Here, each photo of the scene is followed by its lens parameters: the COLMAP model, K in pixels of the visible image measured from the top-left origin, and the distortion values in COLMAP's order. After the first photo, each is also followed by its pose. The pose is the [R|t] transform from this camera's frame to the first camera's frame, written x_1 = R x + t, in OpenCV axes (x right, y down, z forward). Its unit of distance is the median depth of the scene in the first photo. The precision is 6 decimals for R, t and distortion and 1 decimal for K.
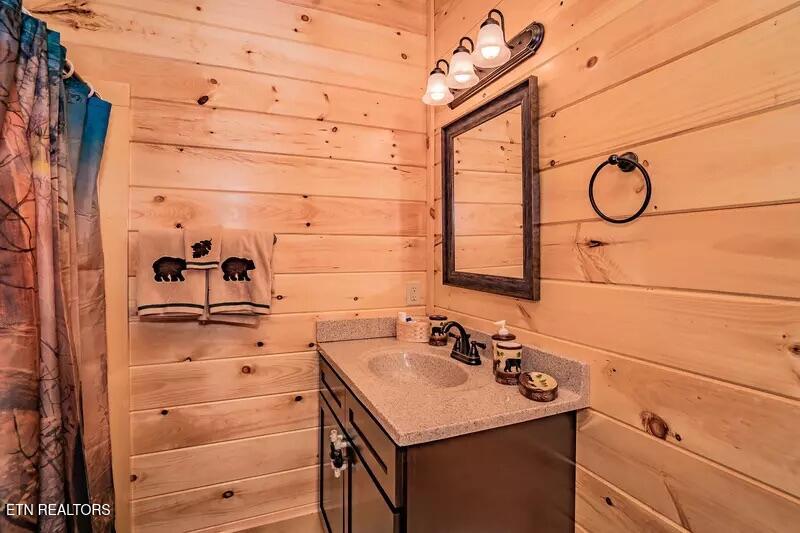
lens RADIAL K [[401.9, 0, 400.0], [0, 401.9, 266.5], [0, 0, 1]] dist [-0.000048, 0.000214]
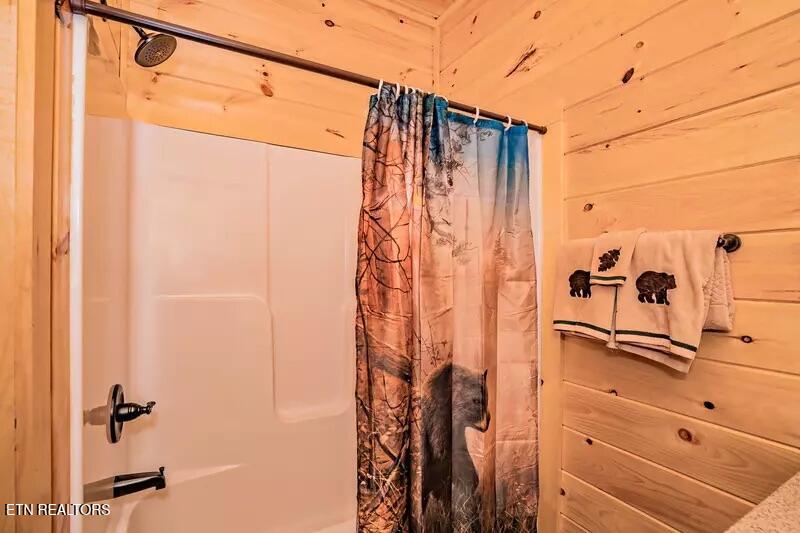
lens RADIAL K [[381.7, 0, 401.1], [0, 381.7, 272.6], [0, 0, 1]] dist [-0.001080, -0.000112]
pose [[0.137137, 0.008800, -0.990513, 0.202060], [-0.039362, 0.999219, 0.003428, -0.004305], [0.989770, 0.038518, 0.137376, 0.444930]]
